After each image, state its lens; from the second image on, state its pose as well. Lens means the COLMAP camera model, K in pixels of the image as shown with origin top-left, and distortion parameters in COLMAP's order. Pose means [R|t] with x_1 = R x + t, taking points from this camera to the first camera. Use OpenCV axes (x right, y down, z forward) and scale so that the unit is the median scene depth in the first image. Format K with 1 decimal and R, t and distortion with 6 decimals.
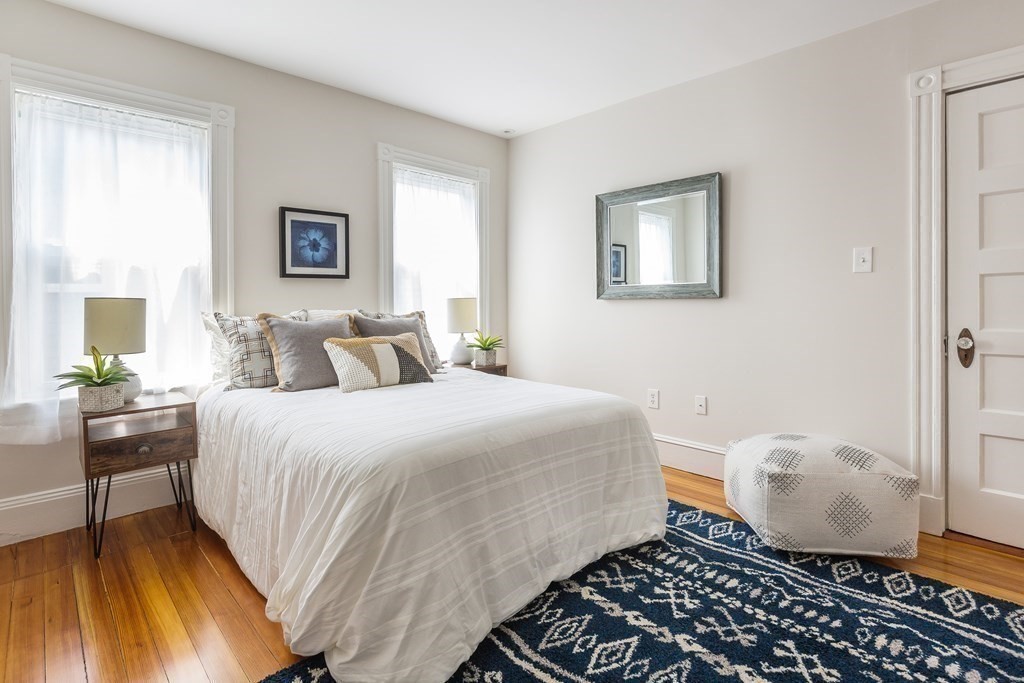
lens RADIAL K [[501.1, 0, 512.1], [0, 501.1, 298.2], [0, 0, 1]] dist [-0.012254, -0.000305]
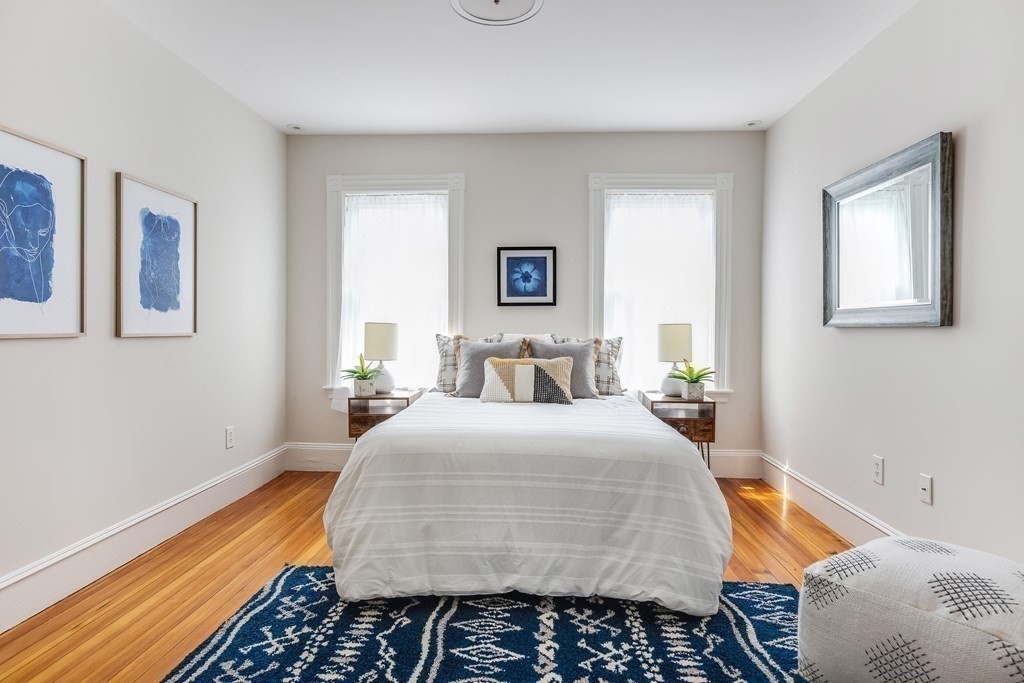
lens RADIAL K [[565.2, 0, 513.7], [0, 565.2, 324.4], [0, 0, 1]] dist [-0.013128, 0.001442]
pose [[0.684501, 0.006763, -0.728980, 0.742474], [-0.003927, 0.999977, 0.005591, -0.006976], [0.729001, -0.000964, 0.684512, 0.132299]]
